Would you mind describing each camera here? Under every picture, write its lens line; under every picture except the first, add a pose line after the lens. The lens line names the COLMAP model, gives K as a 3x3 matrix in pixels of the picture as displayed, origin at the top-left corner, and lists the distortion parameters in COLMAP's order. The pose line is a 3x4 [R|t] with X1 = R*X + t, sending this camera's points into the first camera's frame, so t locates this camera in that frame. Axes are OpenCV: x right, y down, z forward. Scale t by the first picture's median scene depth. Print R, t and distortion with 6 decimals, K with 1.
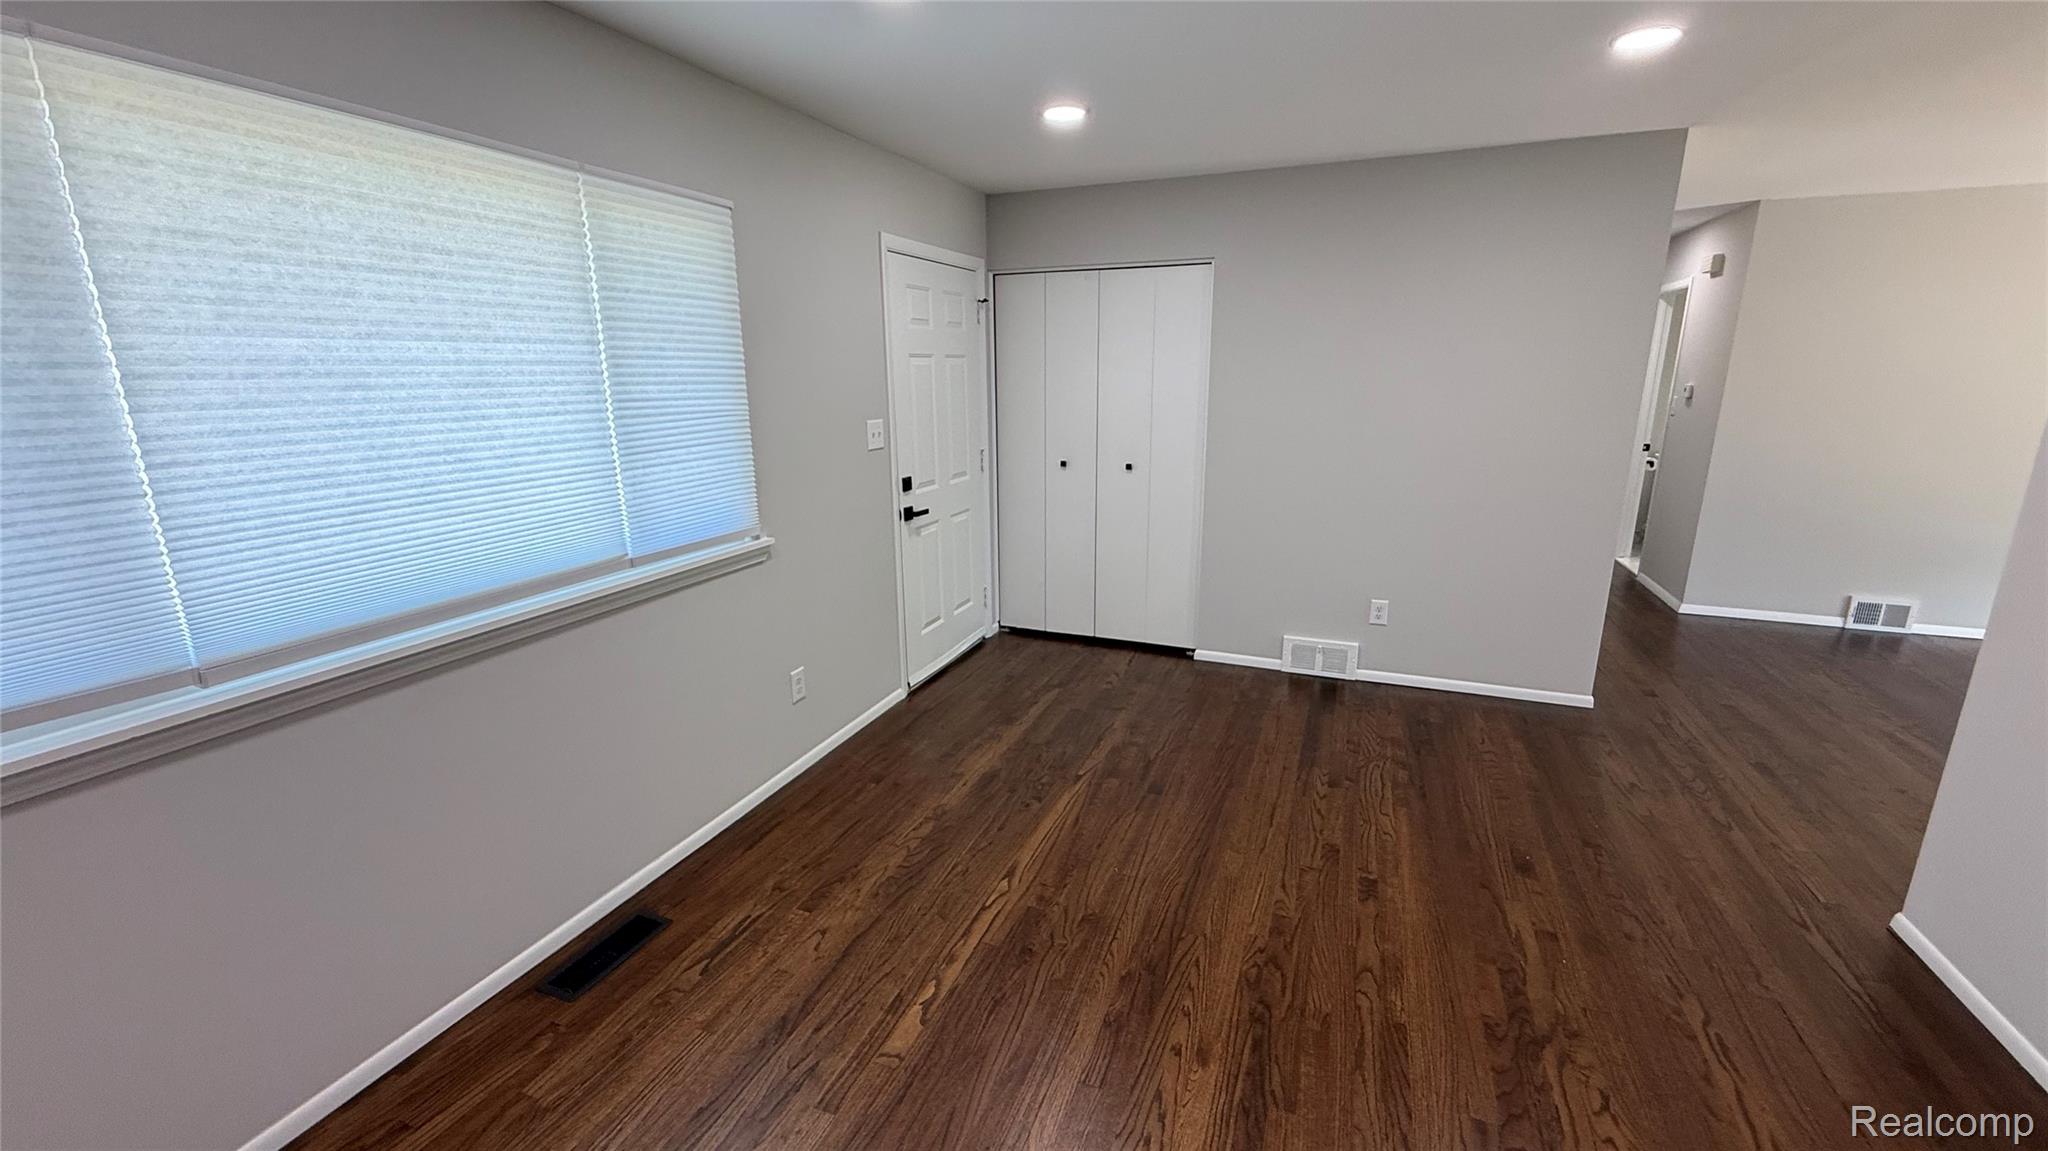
lens RADIAL K [[820.1, 0, 1024.4], [0, 820.1, 571.0], [0, 0, 1]] dist [0.000054, 0.000239]
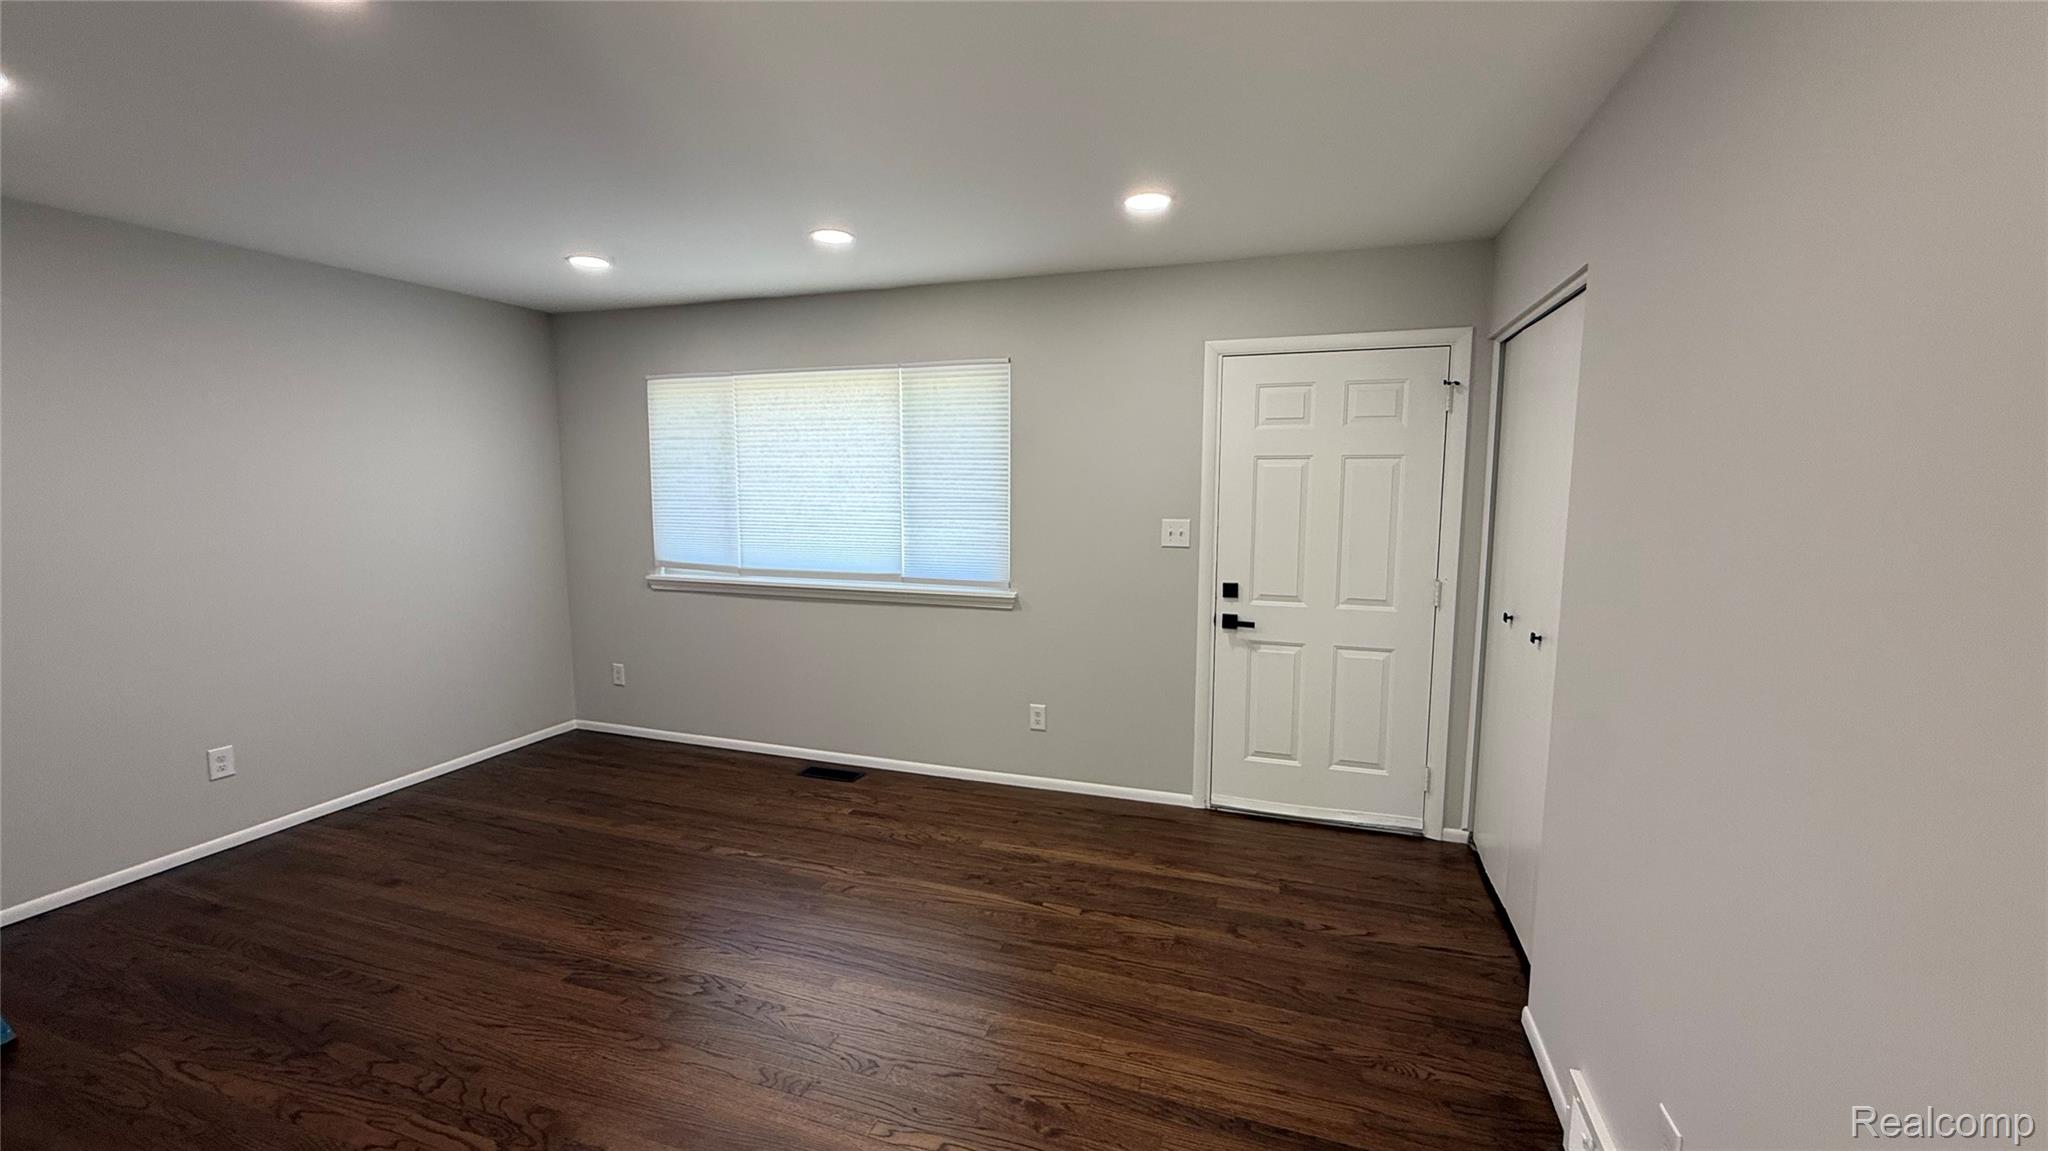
lens RADIAL K [[820.1, 0, 1024.4], [0, 820.1, 571.0], [0, 0, 1]] dist [0.000054, 0.000239]
pose [[0.057741, 0.122806, -0.990750, 0.865570], [-0.242247, 0.964469, 0.105430, -0.188430], [0.968495, 0.233919, 0.085439, 0.758460]]
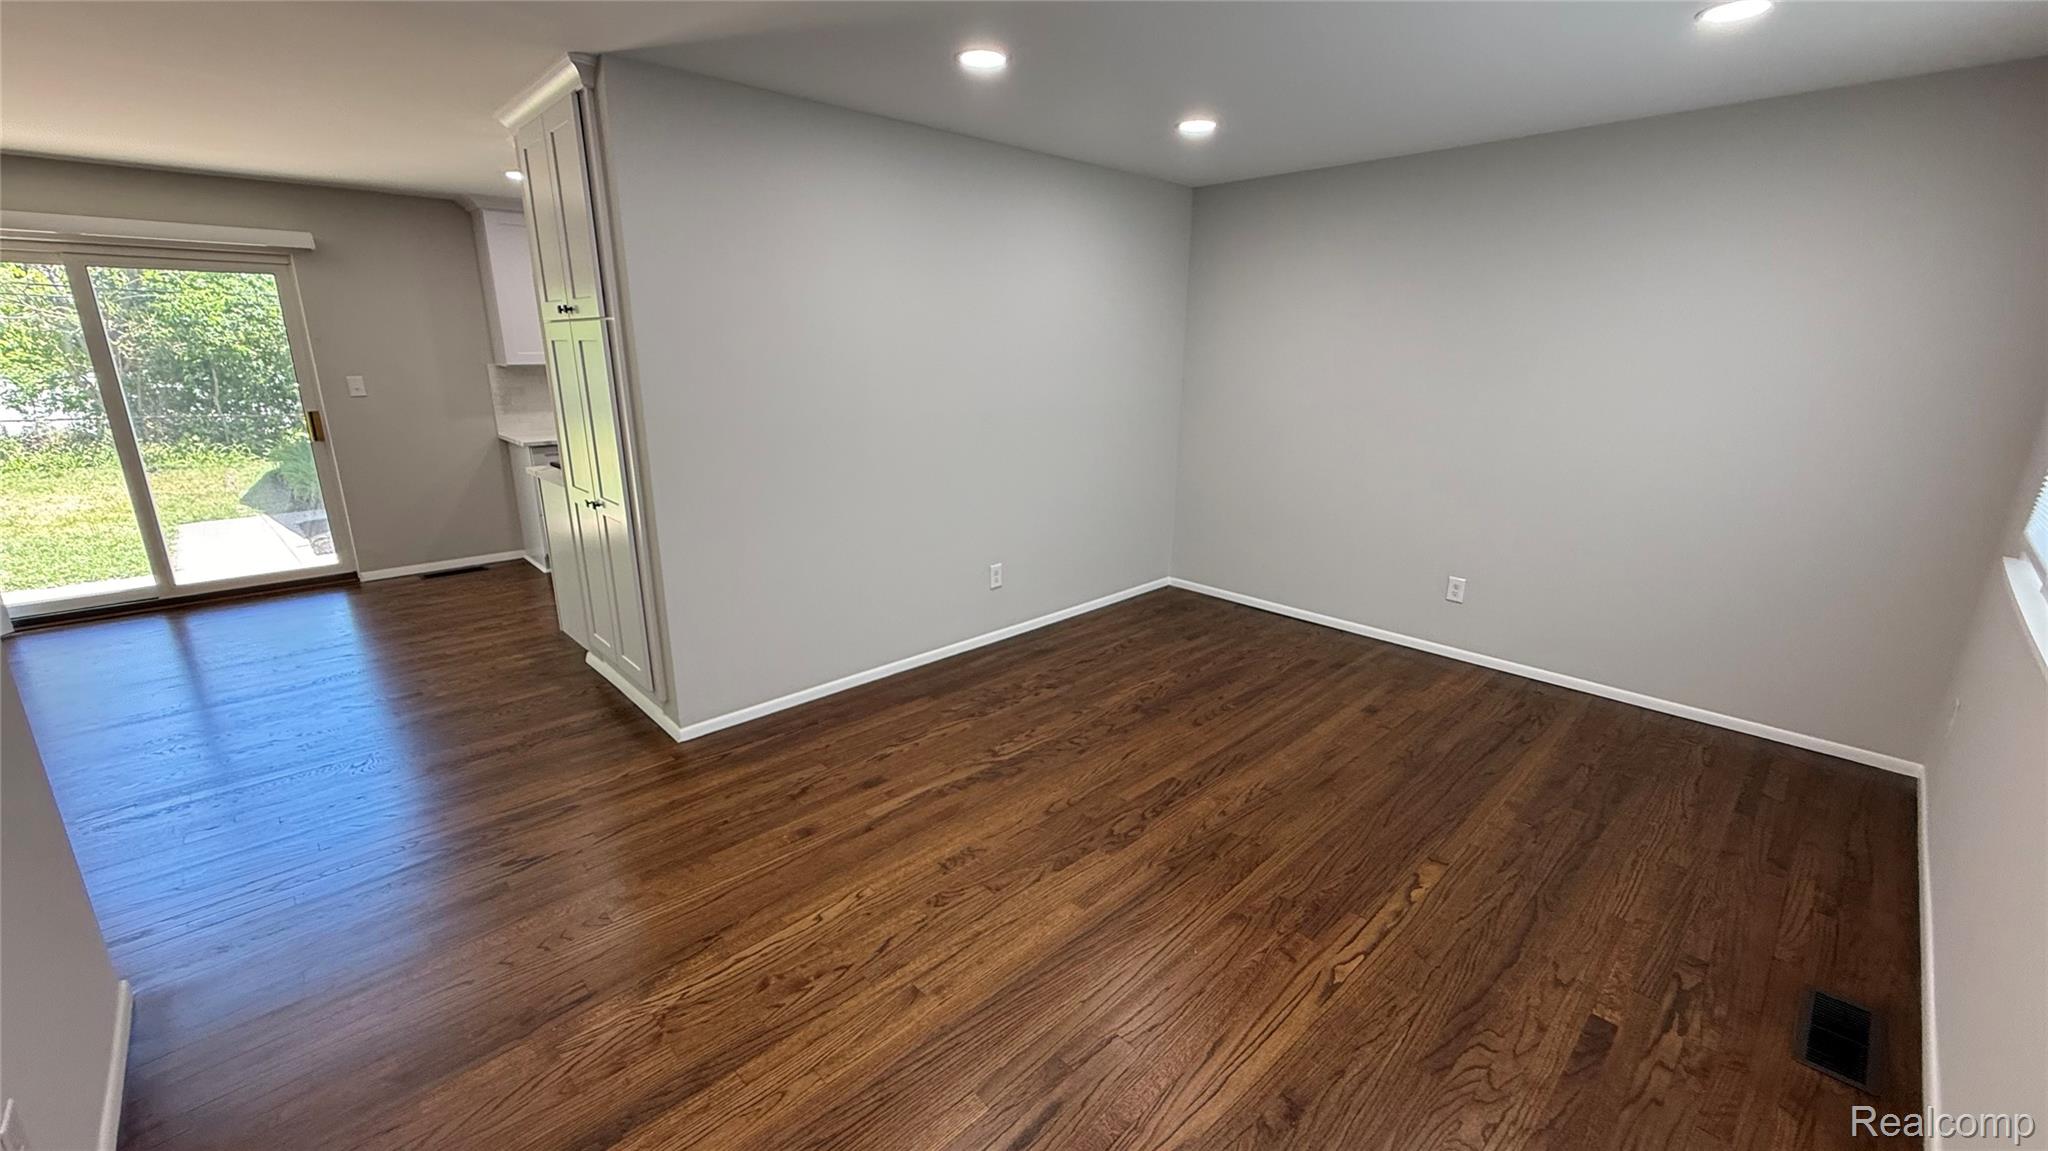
lens RADIAL K [[820.1, 0, 1024.4], [0, 820.1, 571.0], [0, 0, 1]] dist [0.000054, 0.000239]
pose [[-0.911602, -0.108003, 0.396632, -0.014051], [0.099316, 0.878420, 0.467456, -0.290009], [-0.398896, 0.465525, -0.790043, 1.169488]]
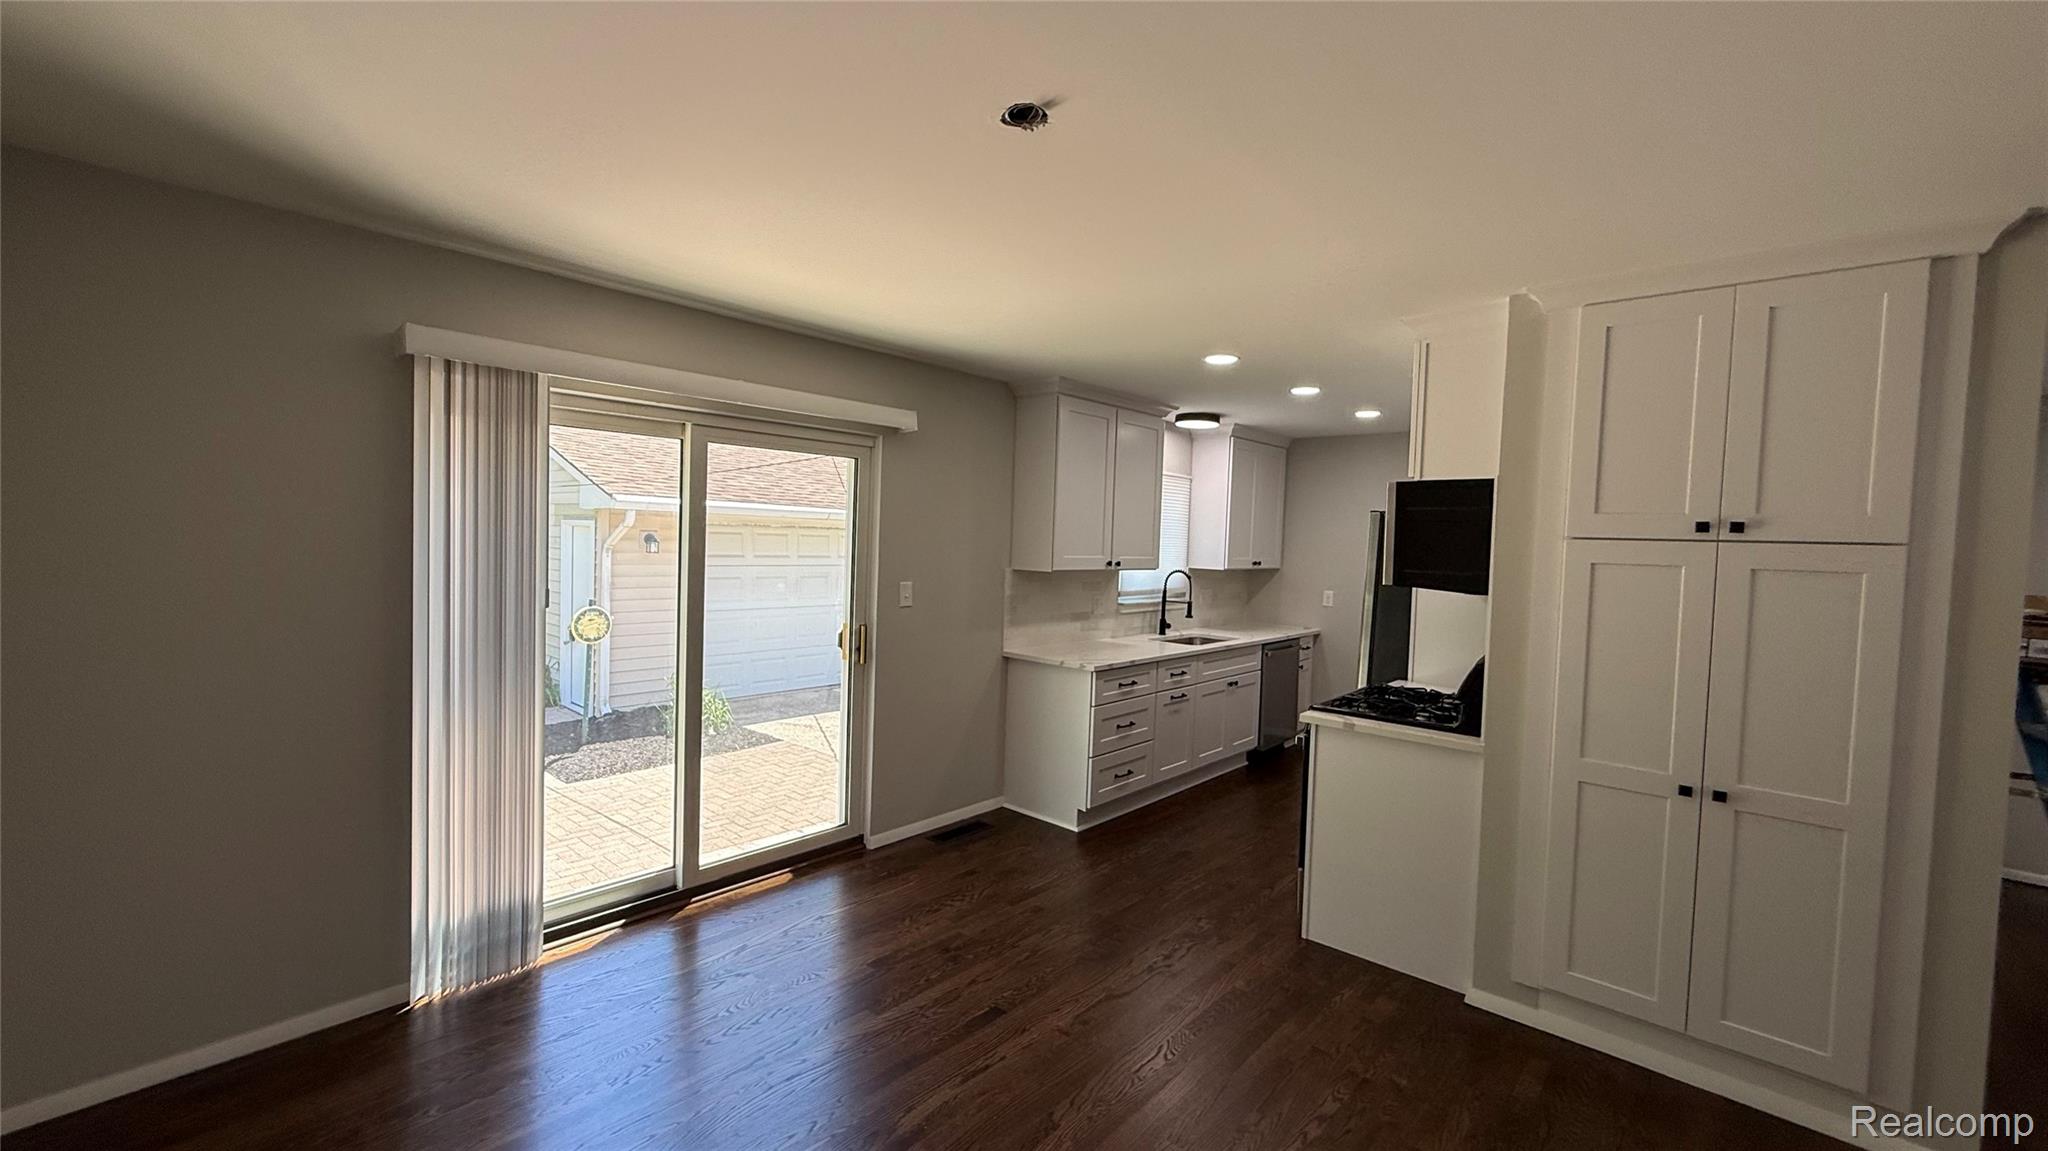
lens RADIAL K [[820.1, 0, 1024.4], [0, 820.1, 571.0], [0, 0, 1]] dist [0.000054, 0.000239]
pose [[-0.941043, -0.037764, 0.336172, 1.181496], [0.056713, 0.962074, 0.266829, -0.346985], [-0.333499, 0.270163, -0.903211, 1.323632]]
